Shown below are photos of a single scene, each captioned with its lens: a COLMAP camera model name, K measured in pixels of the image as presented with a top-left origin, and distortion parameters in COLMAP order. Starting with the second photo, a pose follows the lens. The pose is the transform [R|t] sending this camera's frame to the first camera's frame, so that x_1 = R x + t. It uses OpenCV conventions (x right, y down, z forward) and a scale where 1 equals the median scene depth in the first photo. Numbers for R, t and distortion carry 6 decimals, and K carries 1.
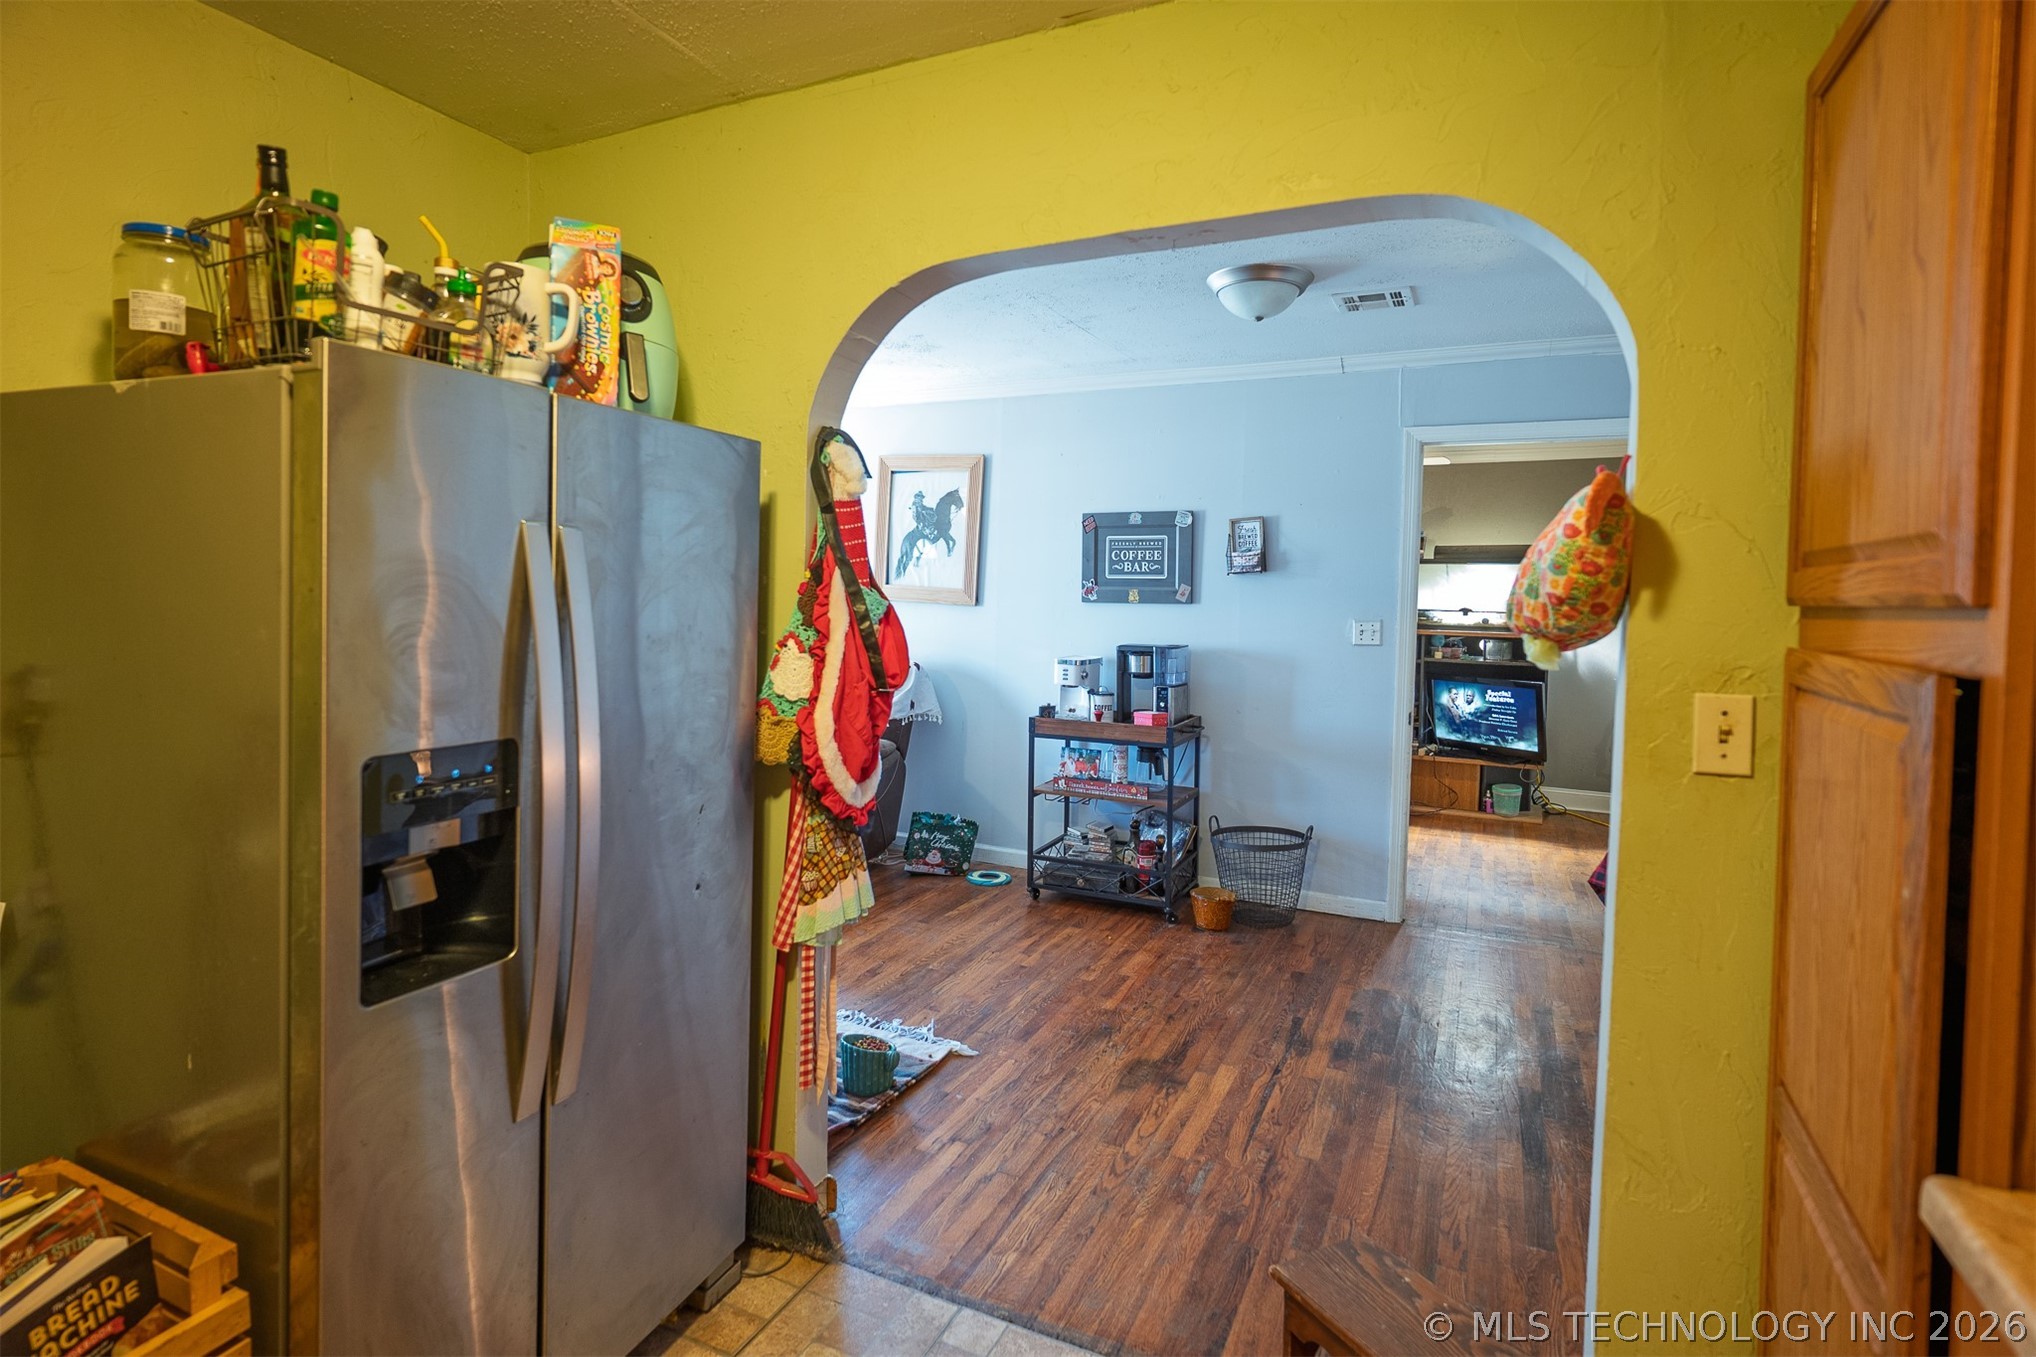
lens RADIAL K [[1027.3, 0, 948.0], [0, 1027.3, 623.6], [0, 0, 1]] dist [-0.003872, 0.001918]
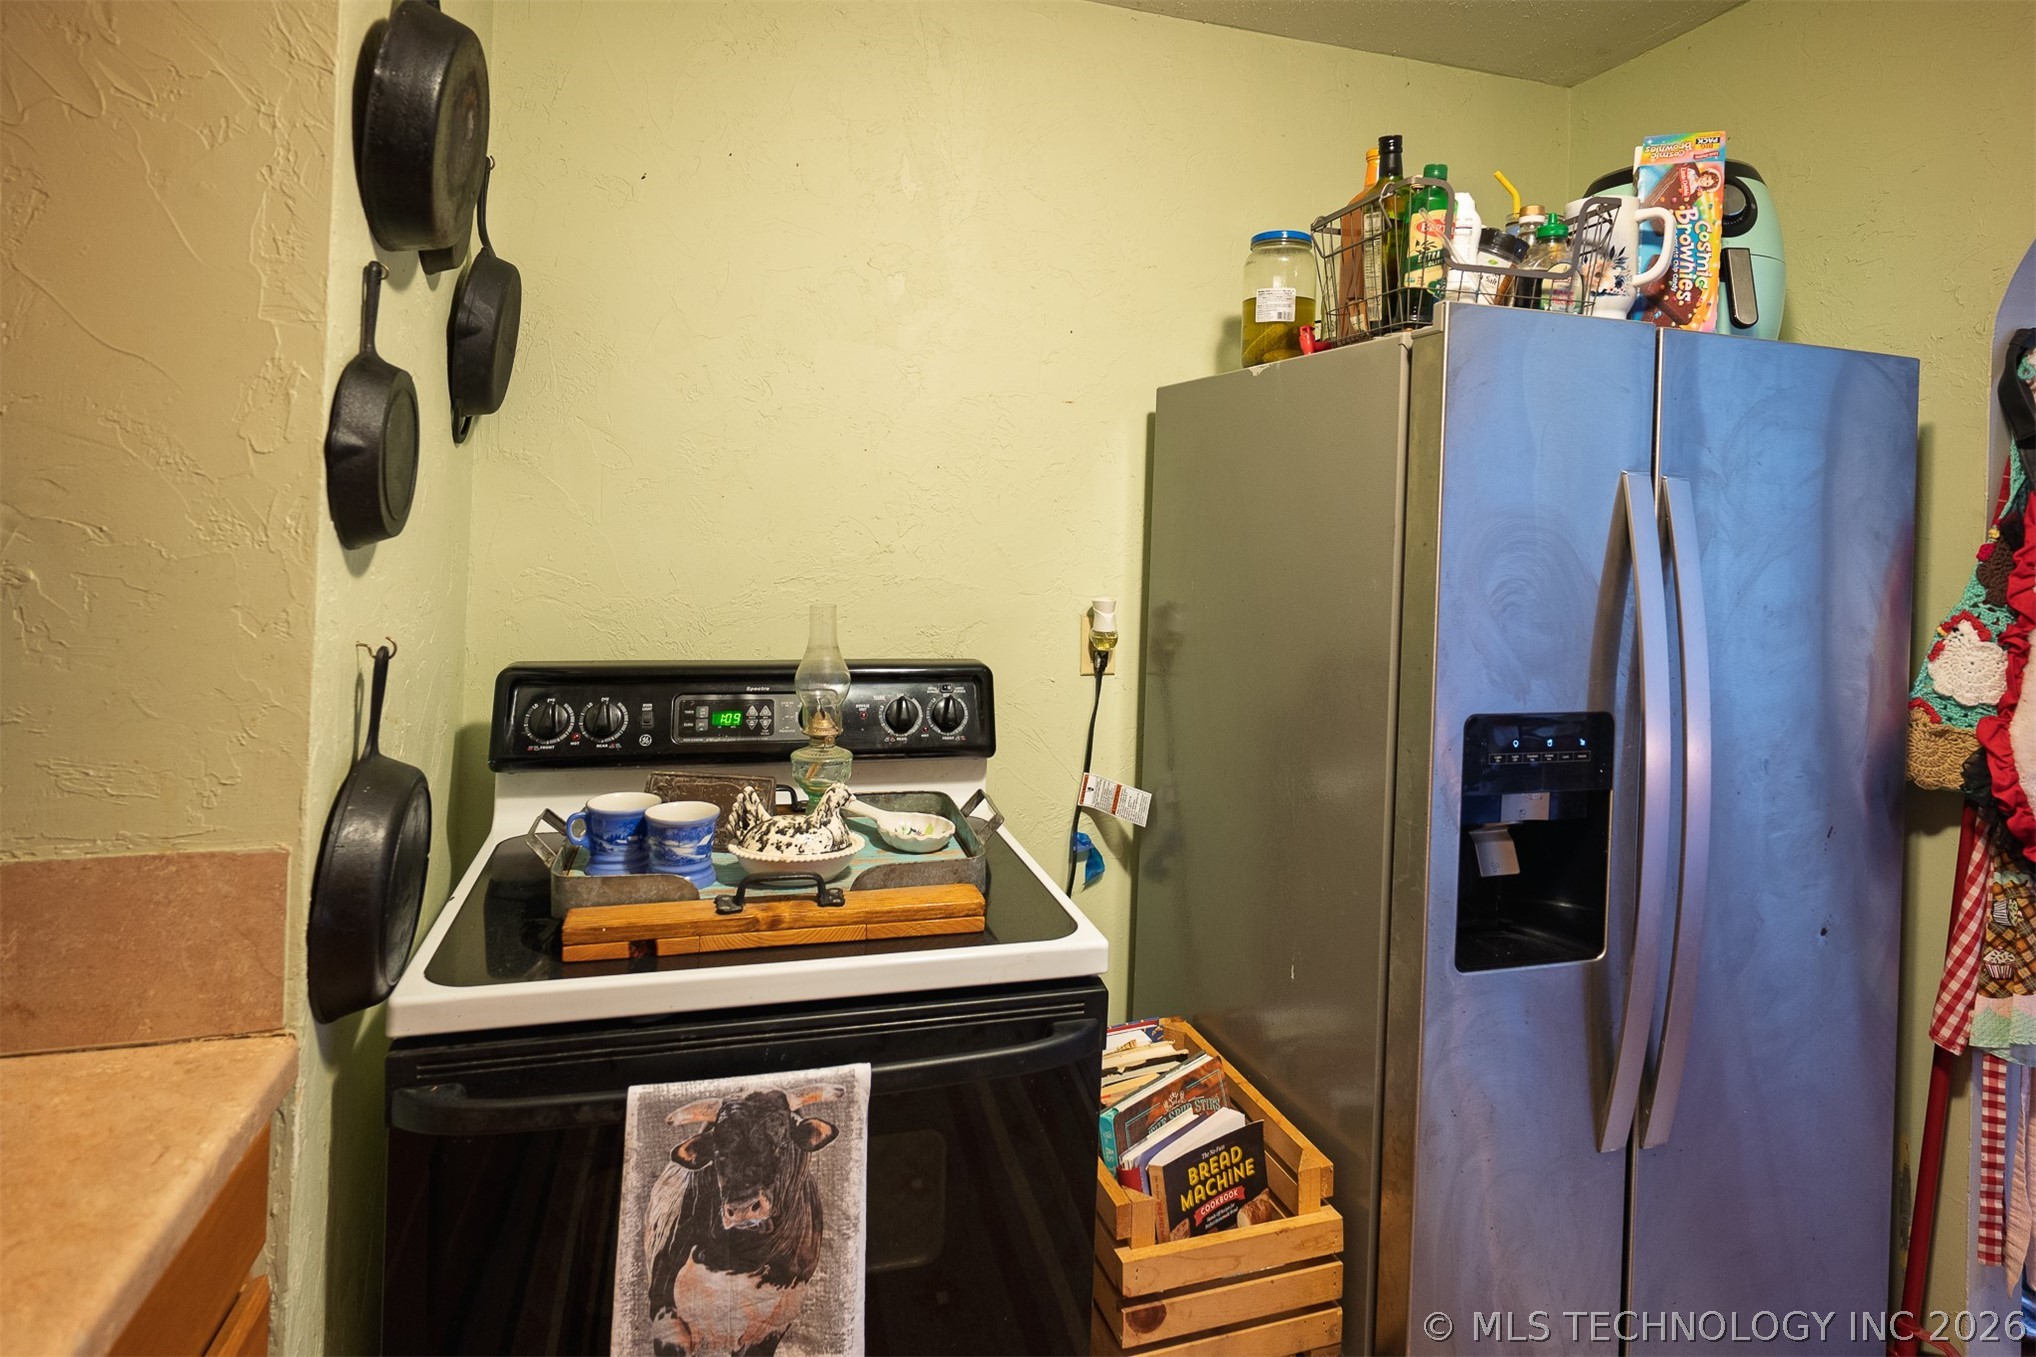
lens RADIAL K [[1013.4, 0, 937.3], [0, 1013.4, 512.0], [0, 0, 1]] dist [-0.002860, 0.000895]
pose [[0.687528, -0.013486, -0.726033, -0.192367], [-0.039534, 0.997650, -0.055968, 0.009963], [0.725081, 0.067183, 0.685379, -0.049634]]
